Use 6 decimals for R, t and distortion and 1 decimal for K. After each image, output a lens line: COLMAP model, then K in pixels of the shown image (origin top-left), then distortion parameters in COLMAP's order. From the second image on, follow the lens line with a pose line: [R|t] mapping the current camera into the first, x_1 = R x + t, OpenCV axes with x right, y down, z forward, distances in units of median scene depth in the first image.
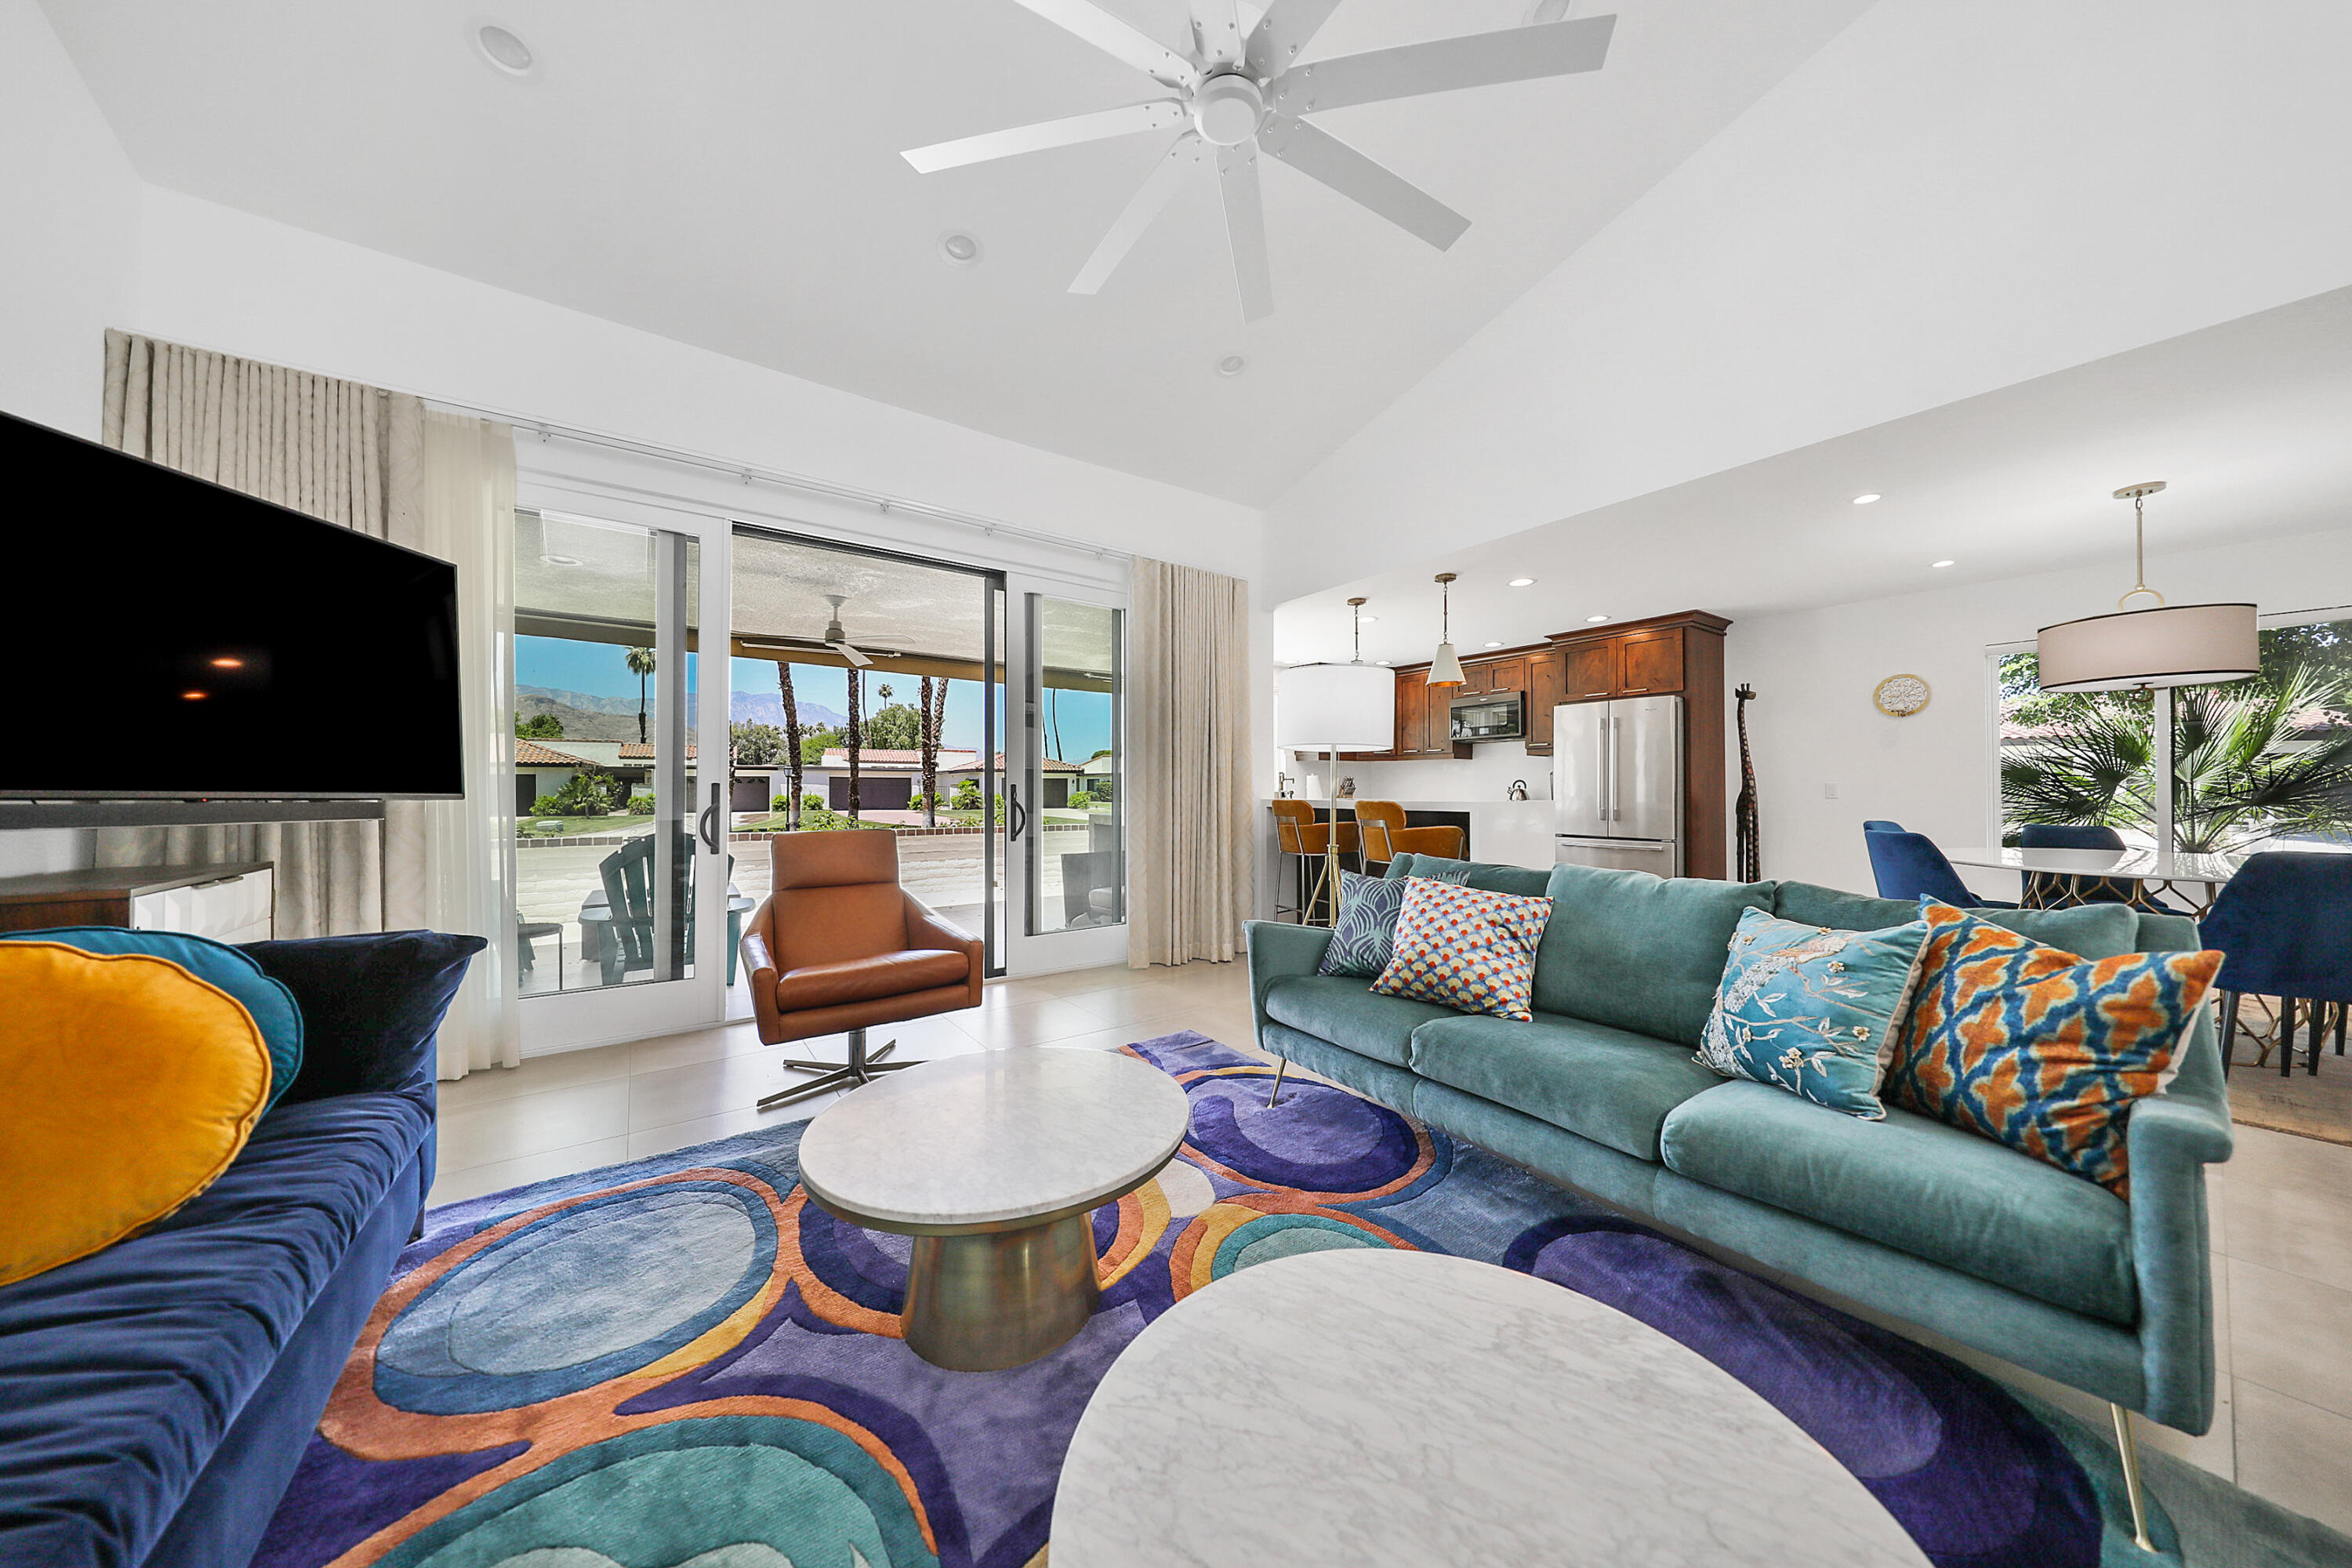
lens RADIAL K [[736.3, 0, 1167.4], [0, 736.3, 780.6], [0, 0, 1]] dist [0.000505, 0.000009]
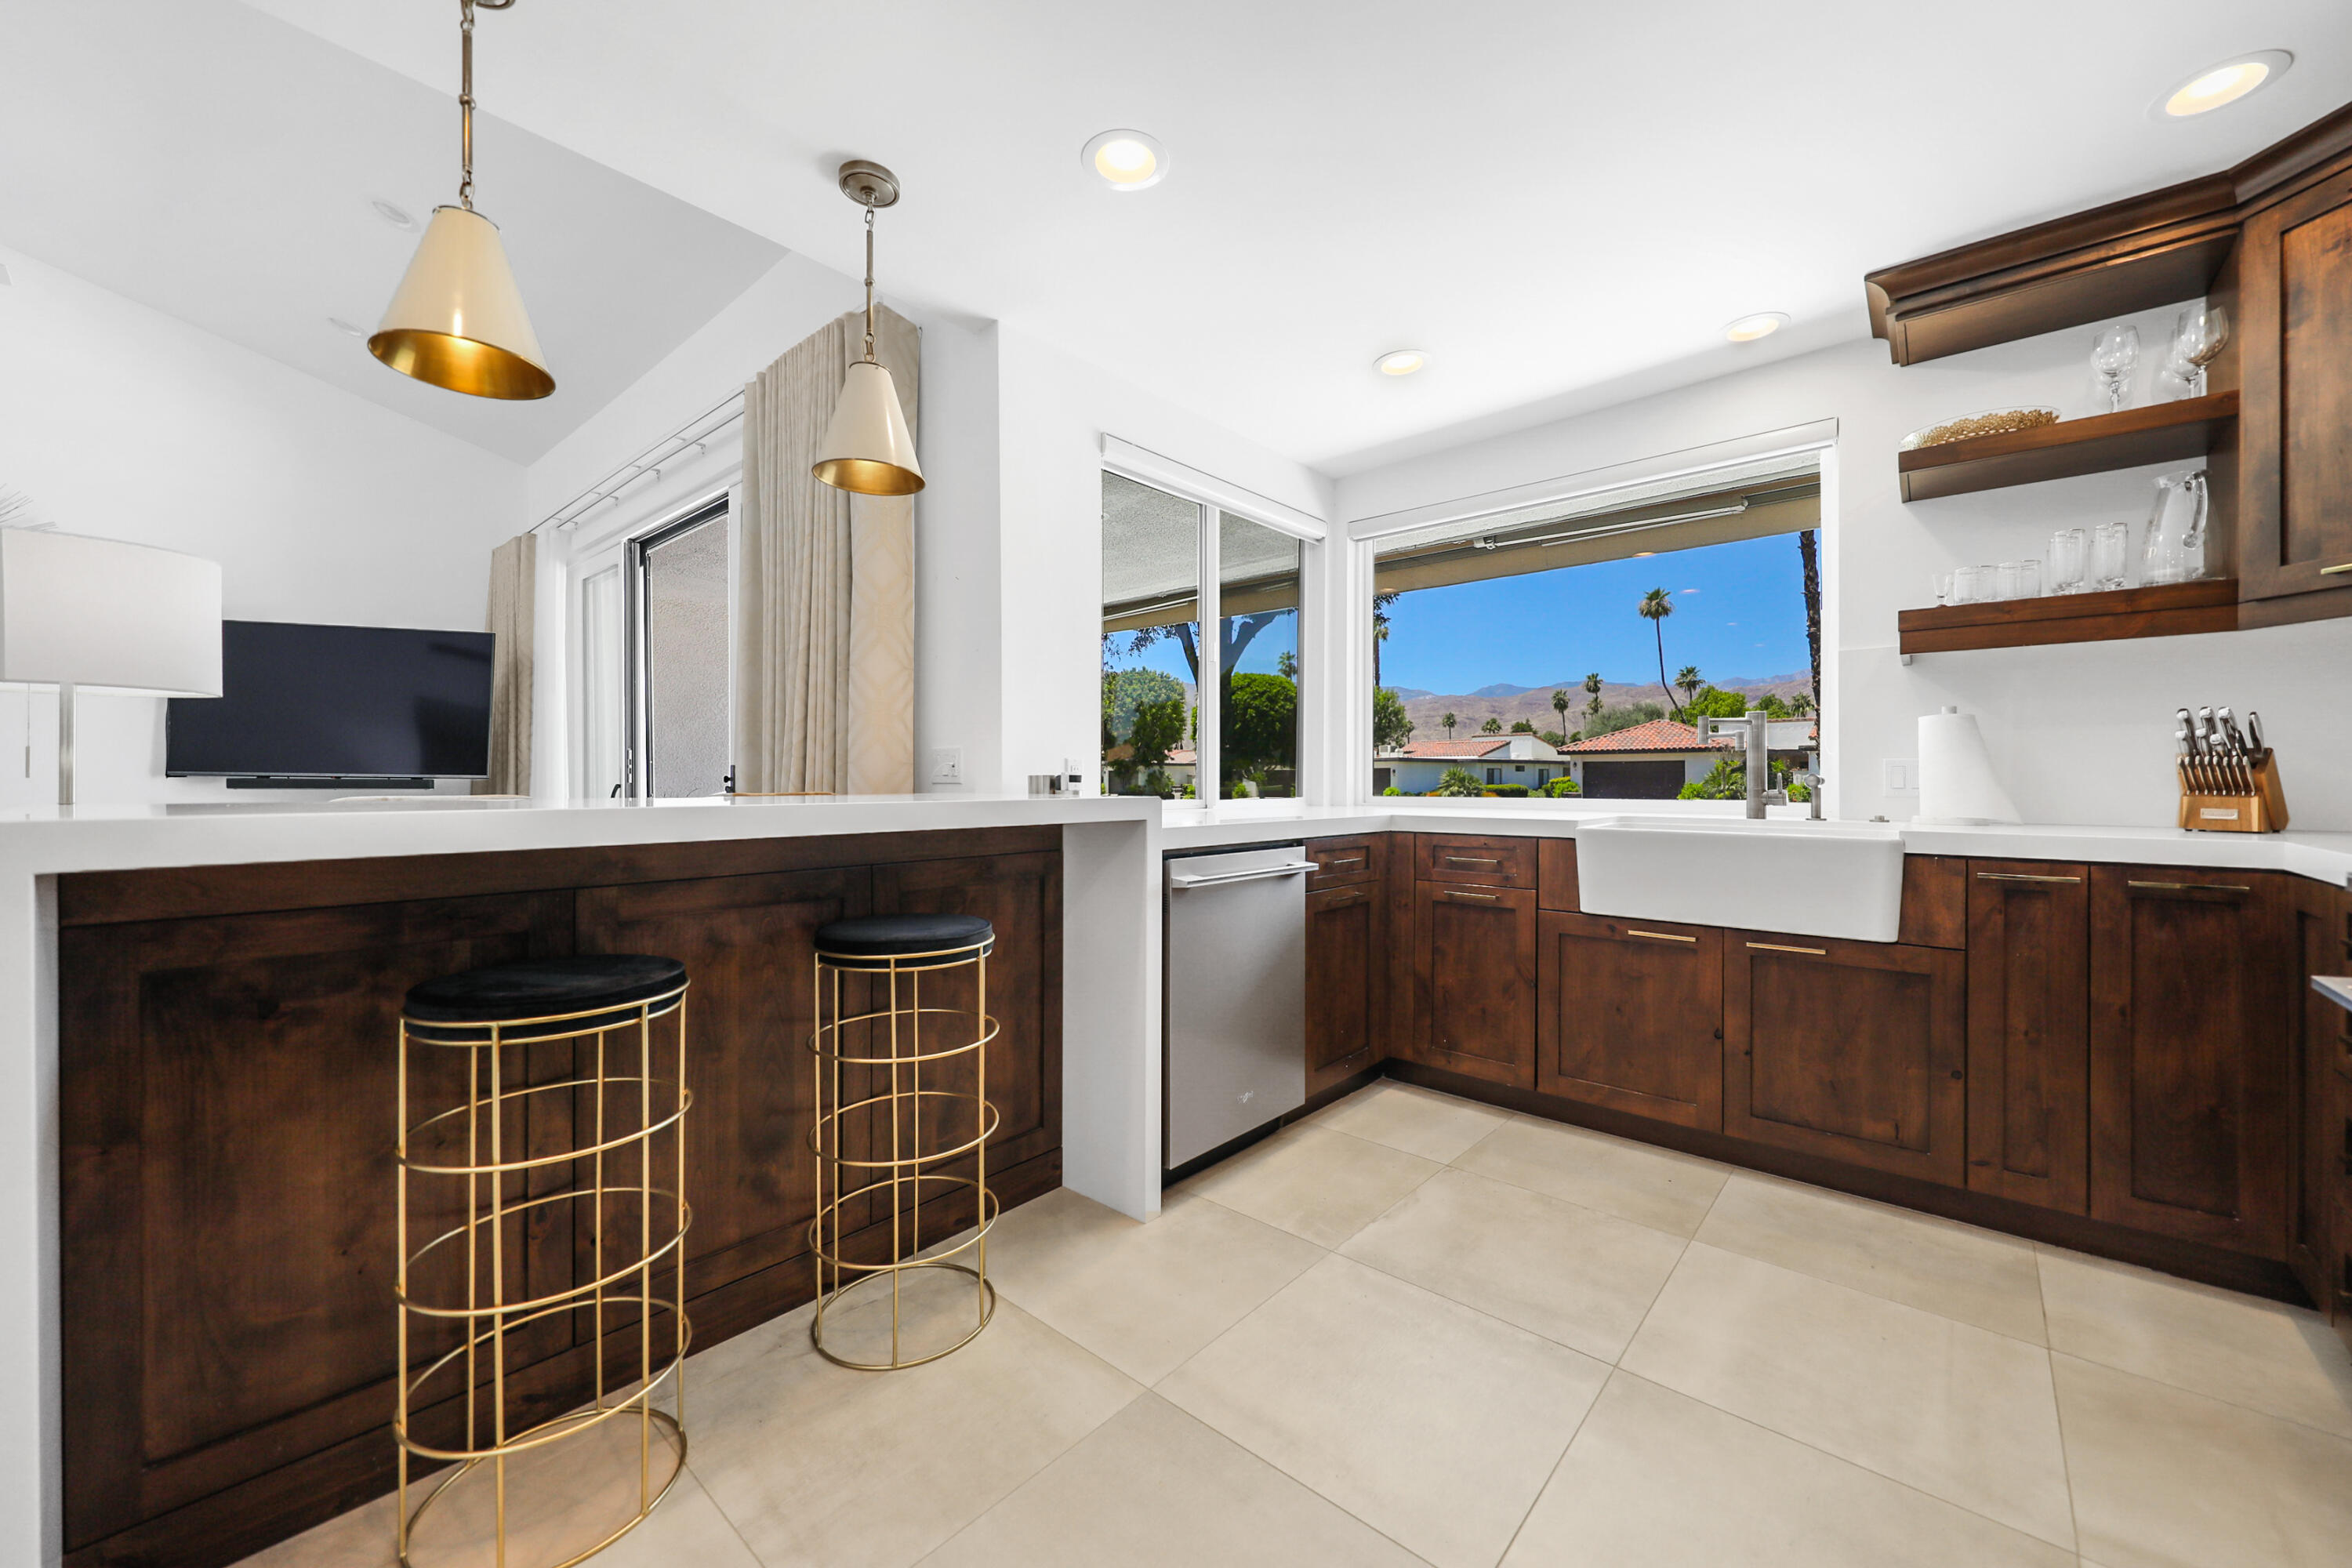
lens RADIAL K [[873.9, 0, 1176.0], [0, 873.9, 784.0], [0, 0, 1]] dist [-0.009492, -0.000101]
pose [[0.222881, 0.008805, -0.974806, 0.536930], [0.010645, 0.999878, 0.011465, 0.013071], [0.974788, -0.012932, 0.222760, 0.831149]]
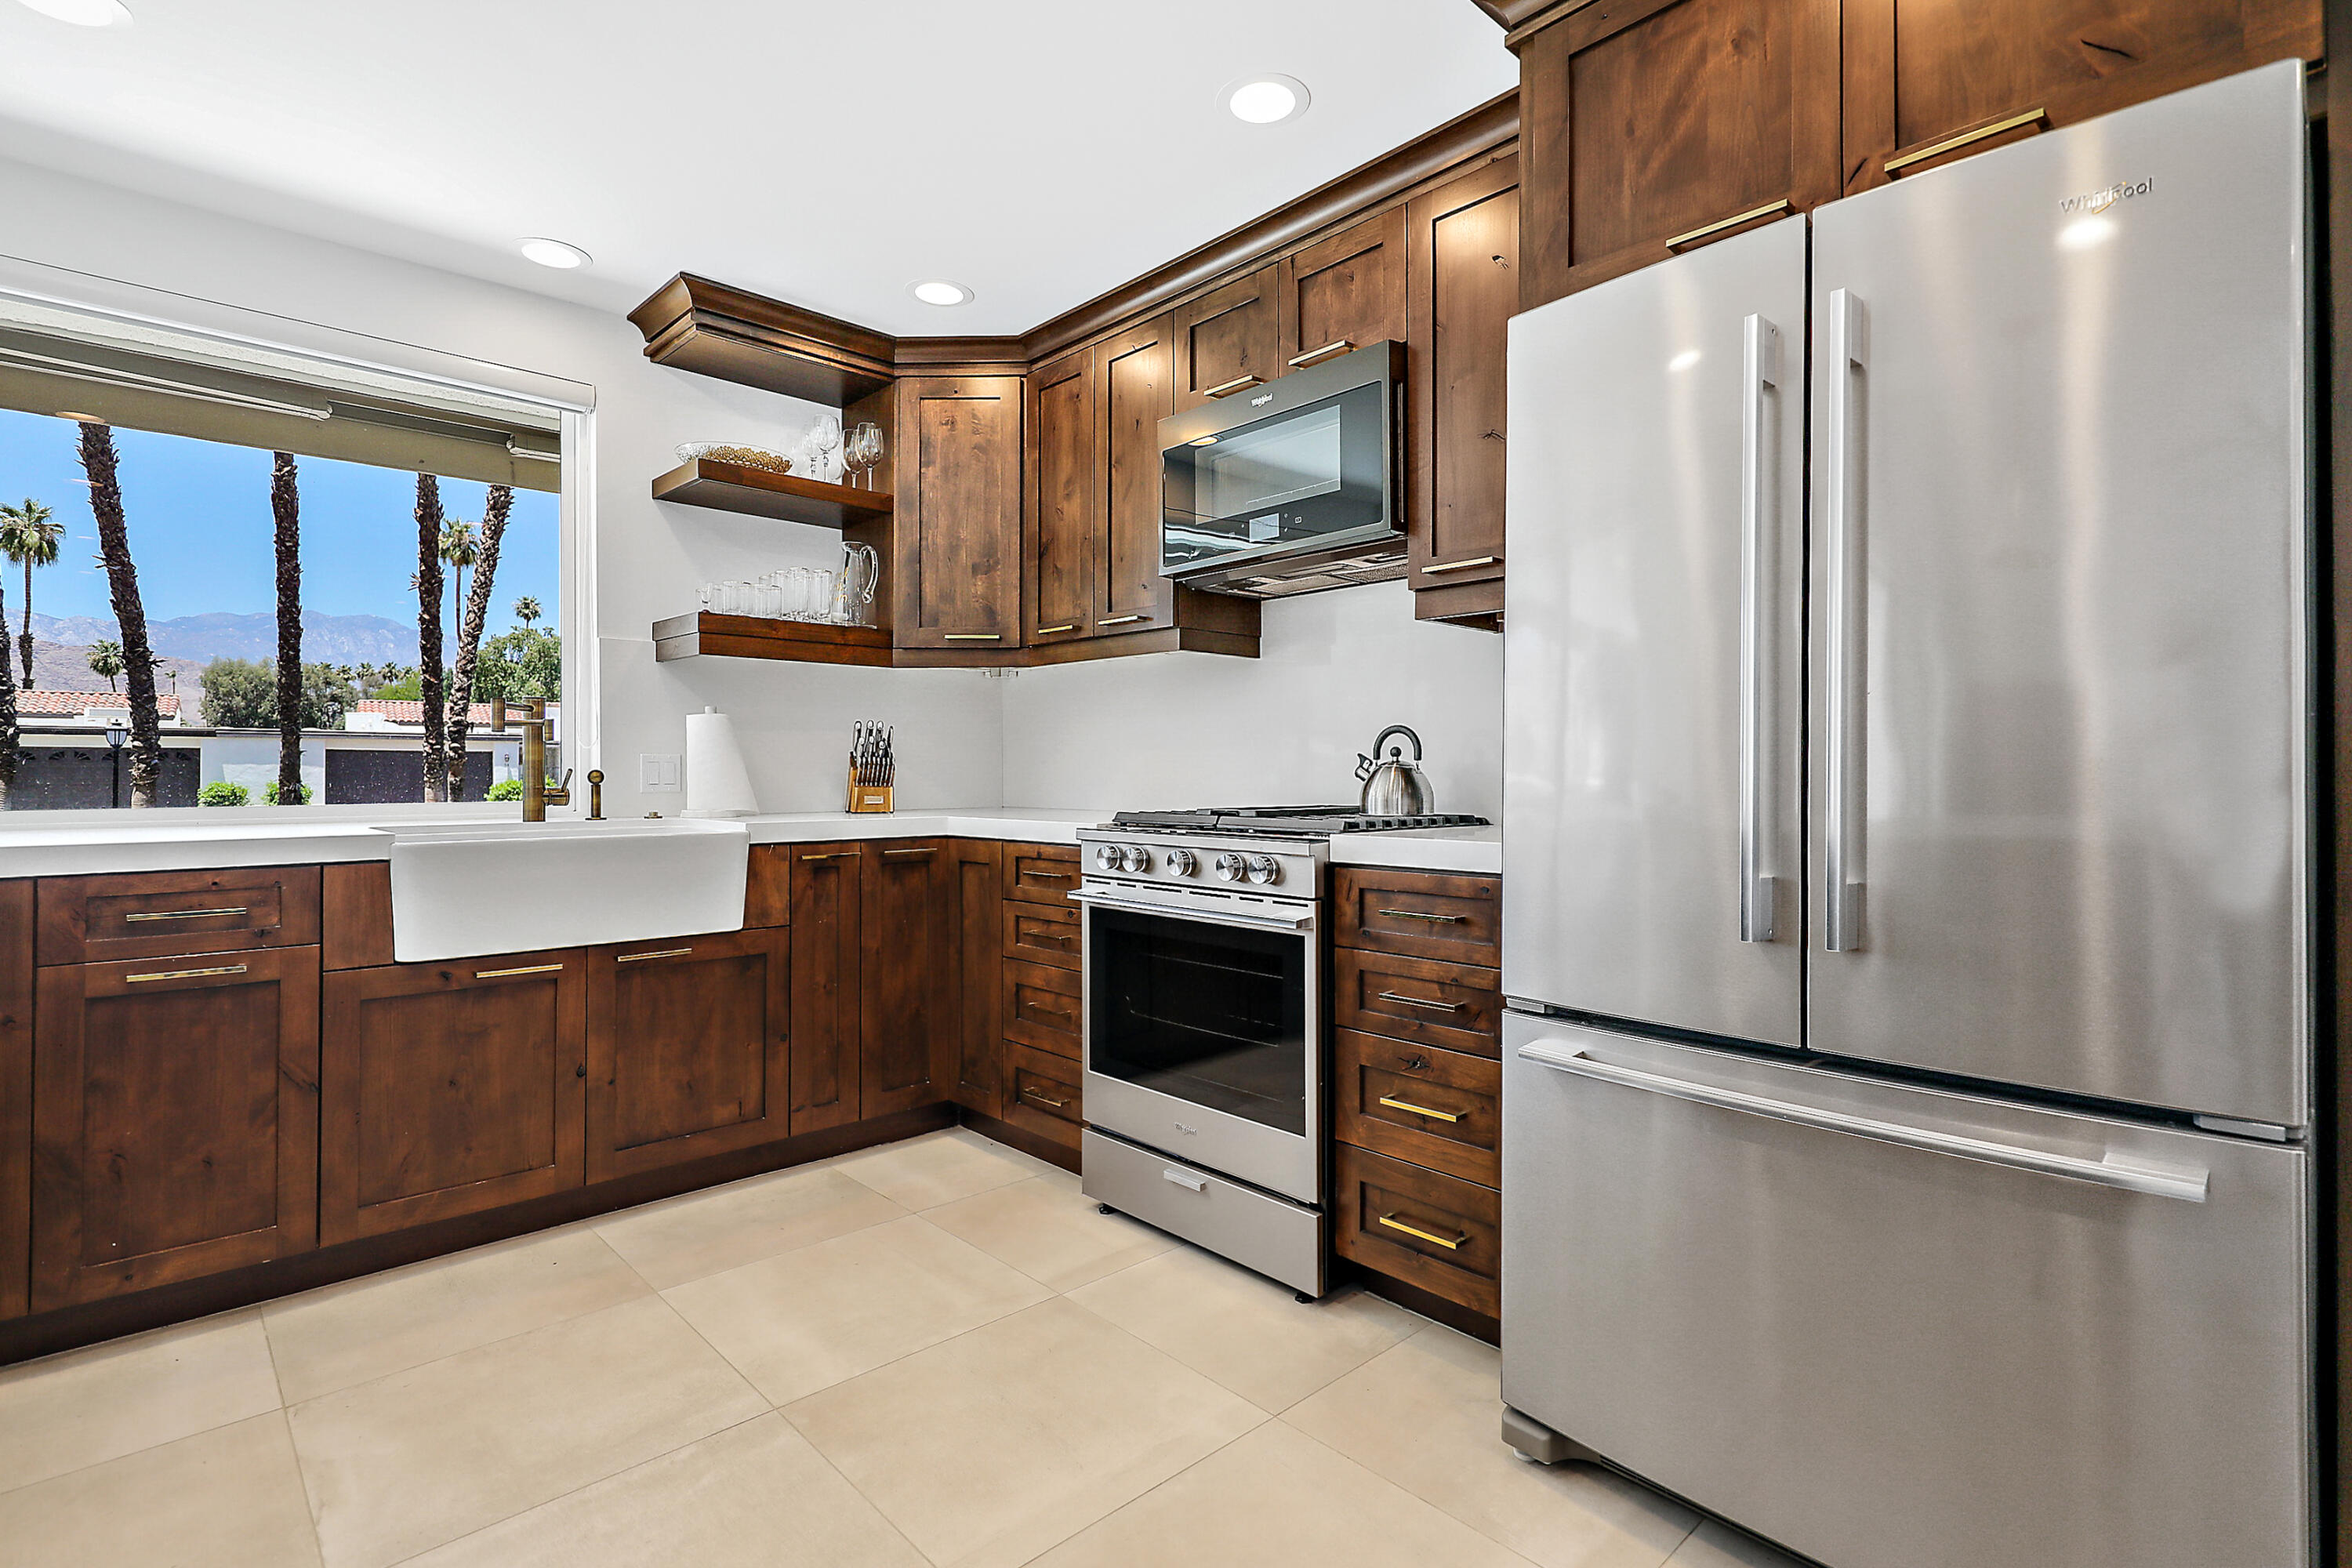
lens RADIAL K [[1120.7, 0, 1181.2], [0, 1120.7, 770.6], [0, 0, 1]] dist [-0.000720, -0.001192]
pose [[0.989337, -0.000196, 0.145645, 0.384158], [-0.001293, 0.999948, 0.010133, 0.011436], [-0.145640, -0.010213, 0.989285, 0.697591]]
